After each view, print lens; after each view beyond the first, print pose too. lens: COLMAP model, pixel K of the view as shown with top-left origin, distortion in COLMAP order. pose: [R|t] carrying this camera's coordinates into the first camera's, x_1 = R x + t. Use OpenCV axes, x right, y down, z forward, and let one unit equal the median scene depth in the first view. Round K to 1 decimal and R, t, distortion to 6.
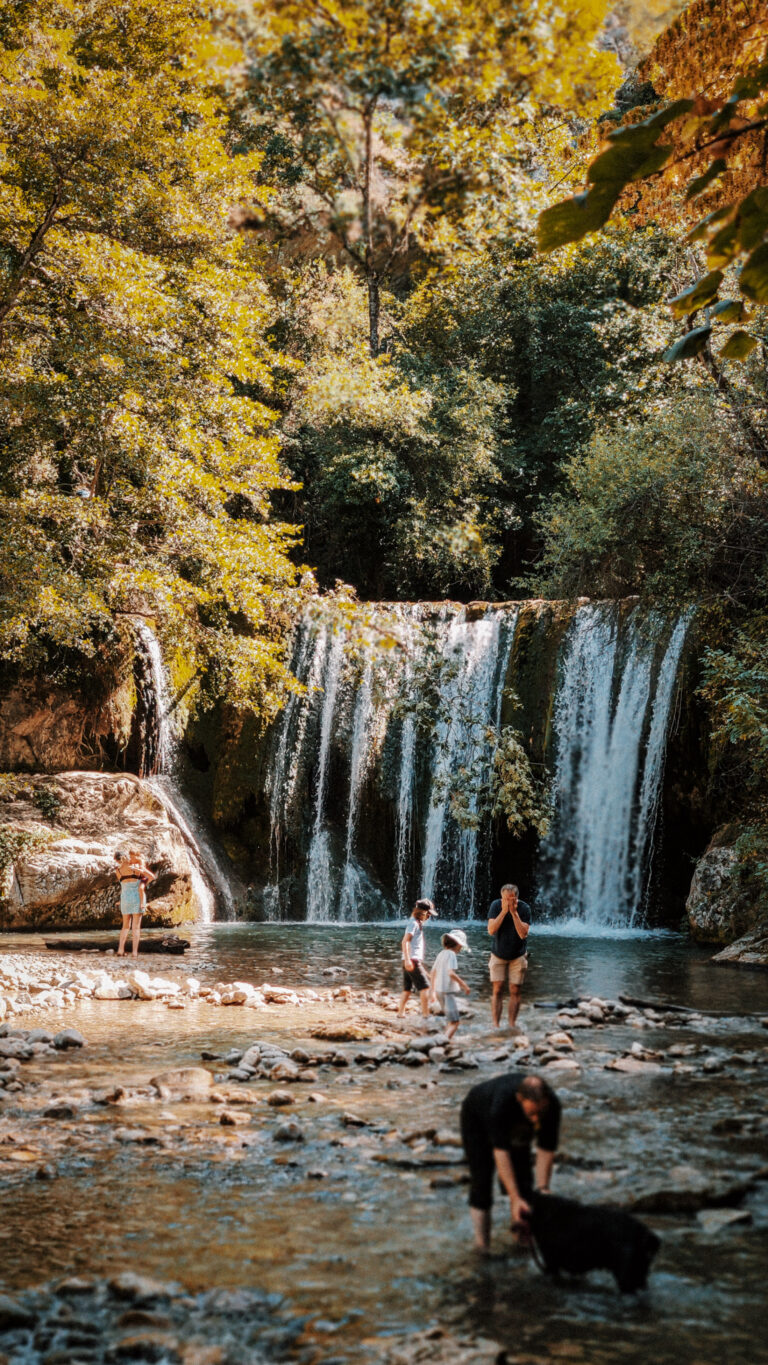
lens RADIAL K [[1996.9, 0, 381.6], [0, 1996.9, 682.3], [0, 0, 1]] dist [0.099921, 0.000000]
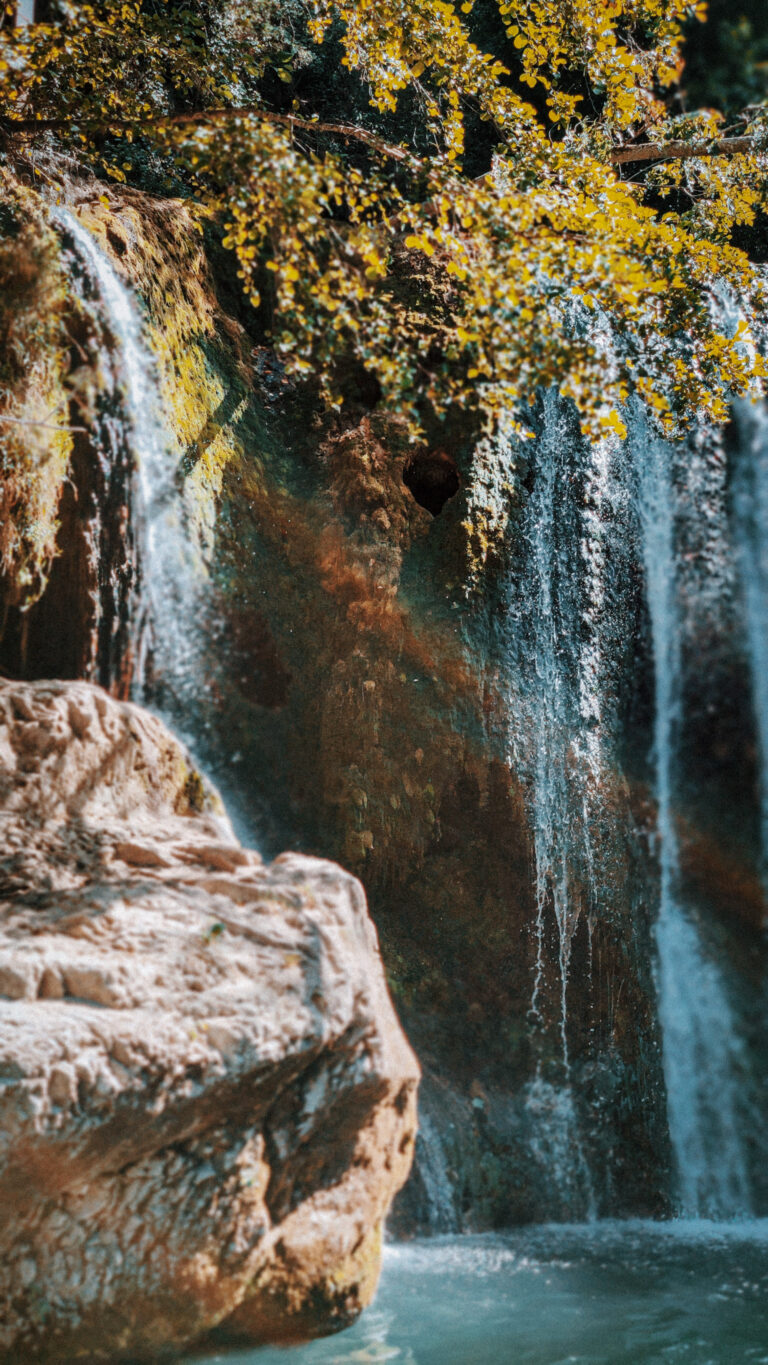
lens RADIAL K [[1996.9, 0, 388.5], [0, 1996.9, 683.4], [0, 0, 1]] dist [0.099921, 0.000000]
pose [[0.978188, 0.031517, 0.205317, -0.136536], [-0.022546, 0.998692, -0.045888, 0.056160], [-0.206495, 0.040258, 0.977619, 0.709646]]
